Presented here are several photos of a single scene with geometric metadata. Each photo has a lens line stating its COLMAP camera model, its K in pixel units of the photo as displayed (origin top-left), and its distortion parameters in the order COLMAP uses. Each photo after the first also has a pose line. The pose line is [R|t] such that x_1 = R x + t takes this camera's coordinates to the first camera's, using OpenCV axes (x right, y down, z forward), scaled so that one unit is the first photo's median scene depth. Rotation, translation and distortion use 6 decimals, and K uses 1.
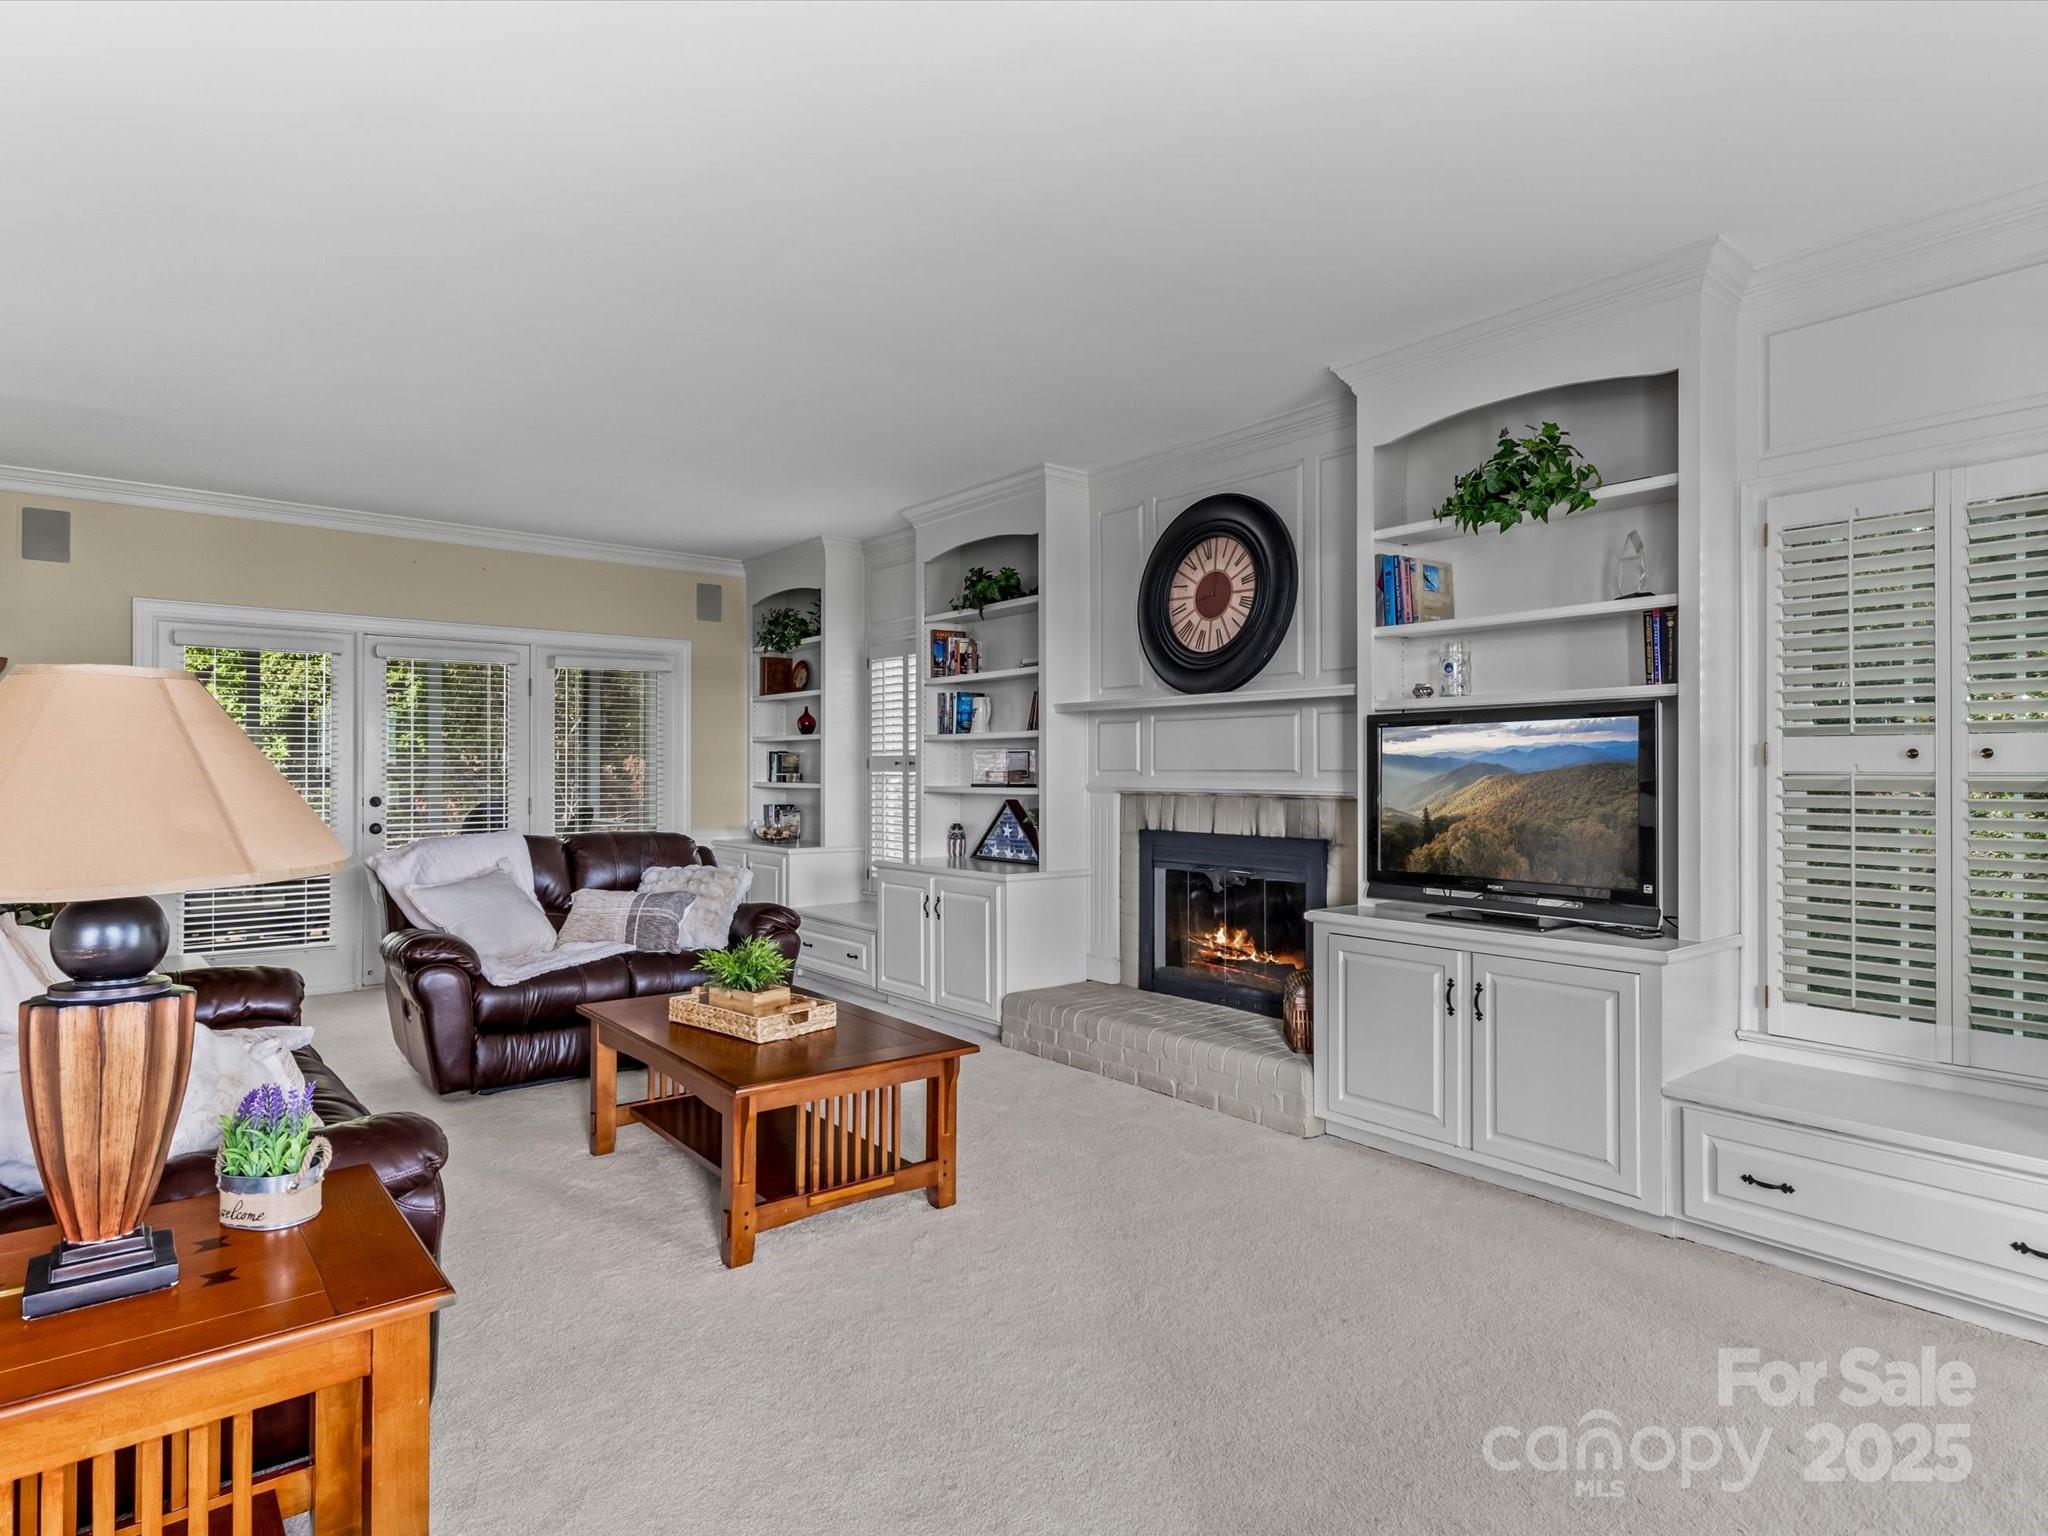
lens RADIAL K [[1120.8, 0, 1023.5], [0, 1120.8, 780.2], [0, 0, 1]] dist [-0.001391, -0.001423]
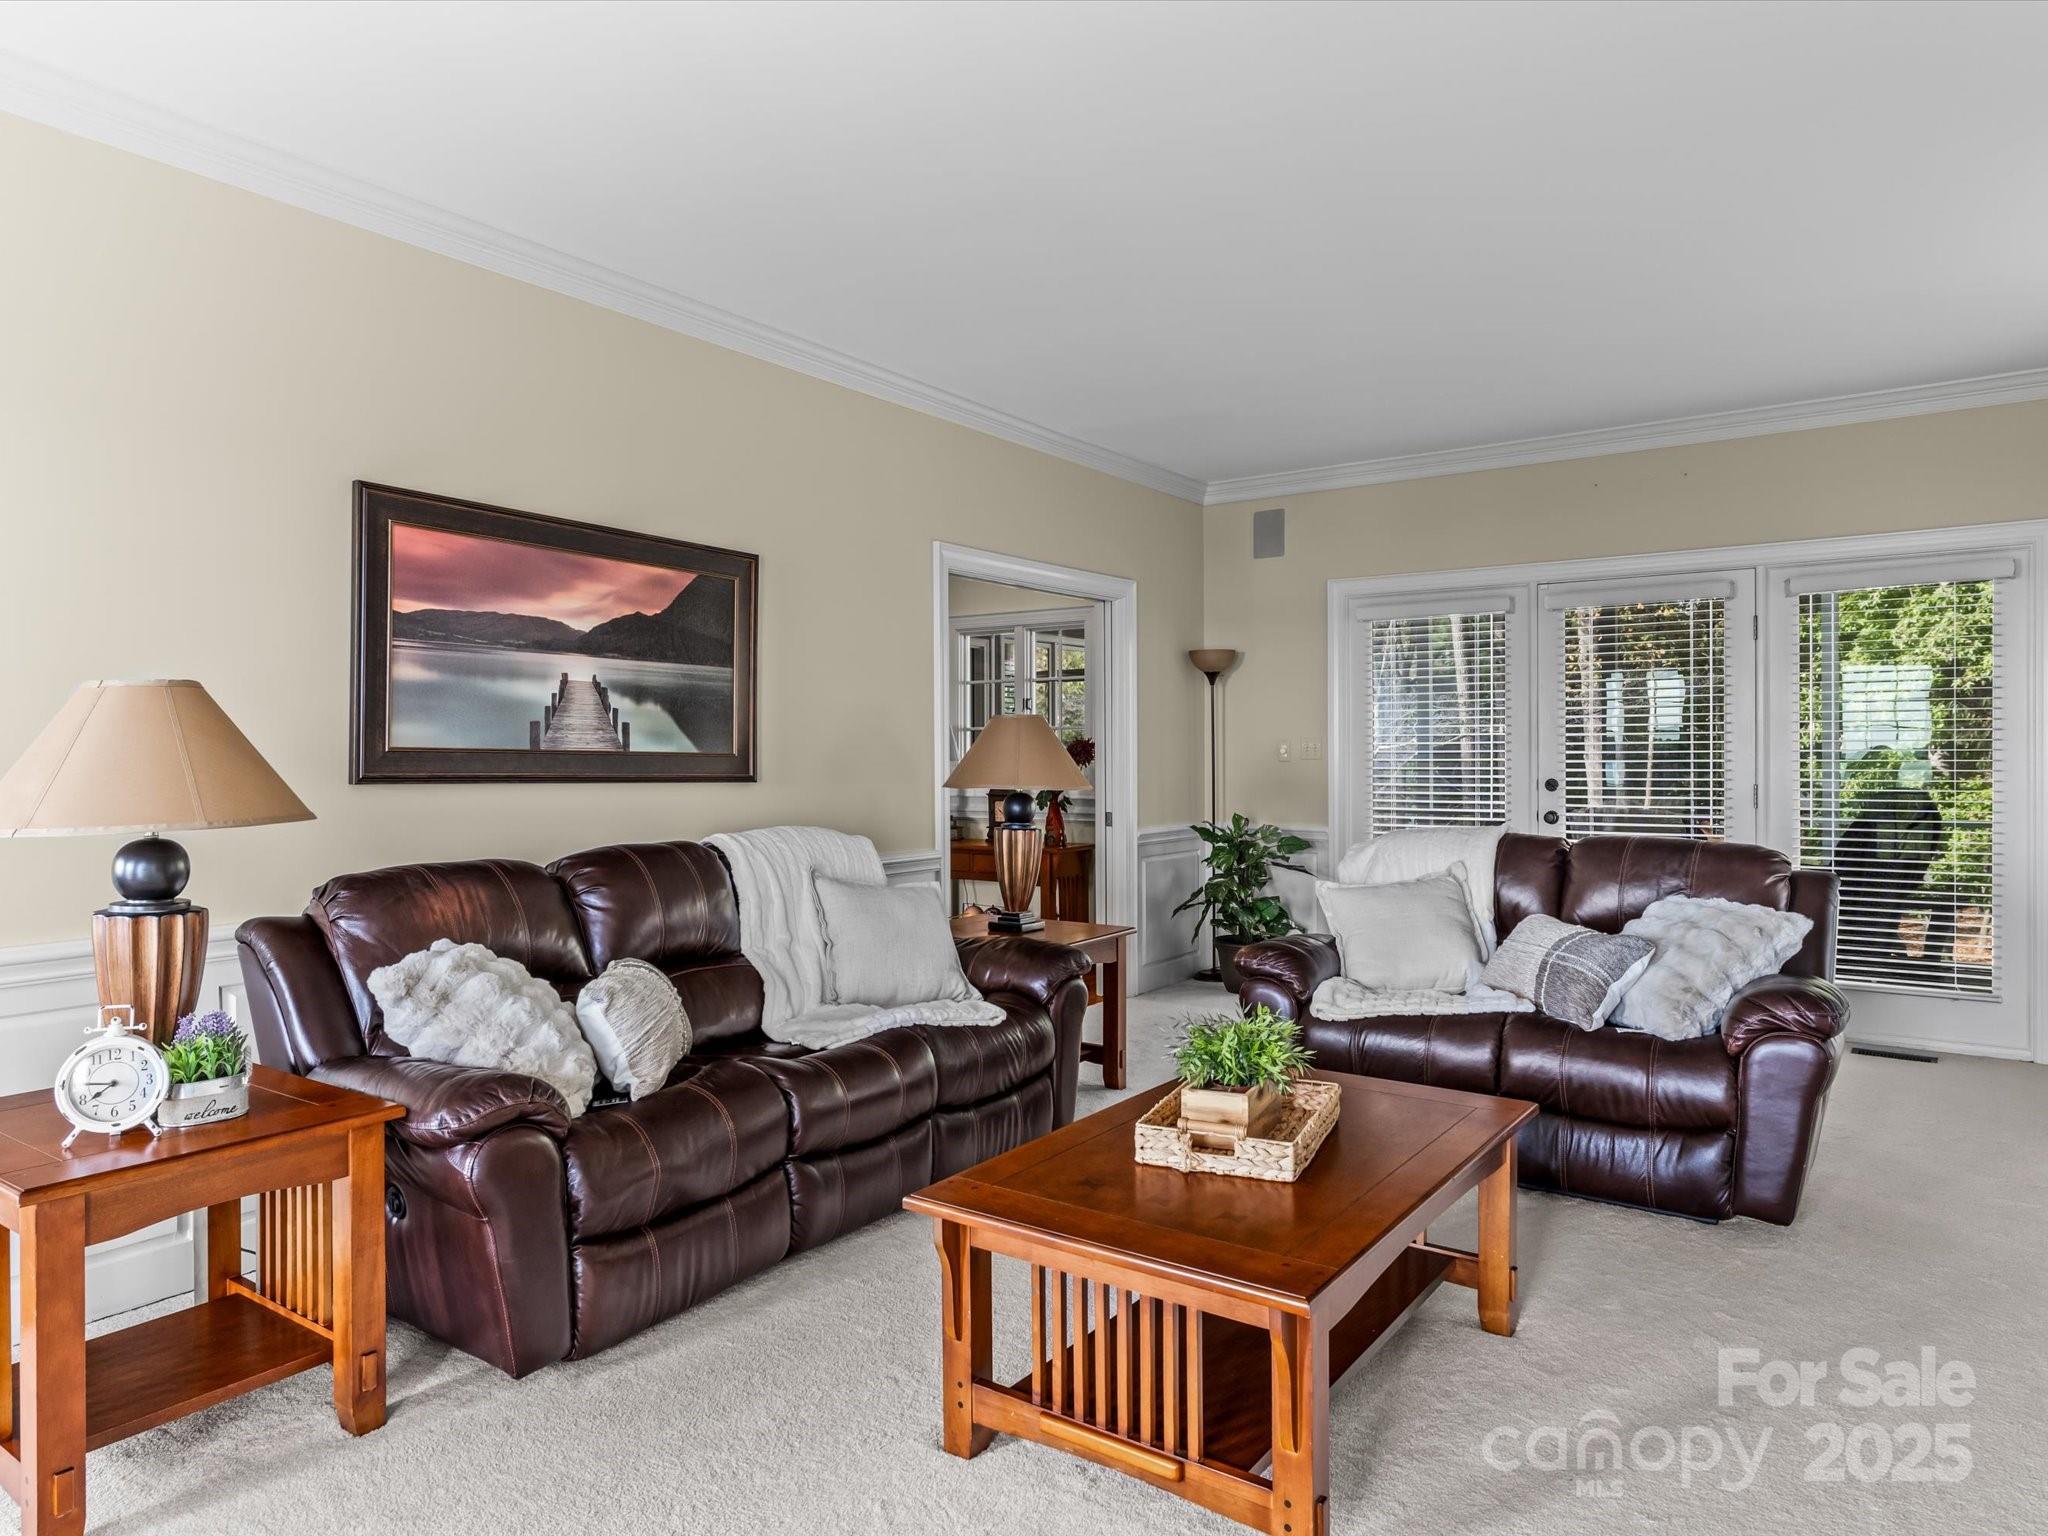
lens RADIAL K [[1297.6, 0, 1020.2], [0, 1297.6, 765.5], [0, 0, 1]] dist [0.008301, 0.001051]
pose [[0.272295, 0.004305, -0.962204, 0.294718], [0.000128, 0.999990, 0.004510, 0.001049], [0.962214, -0.001351, 0.272292, 0.453266]]
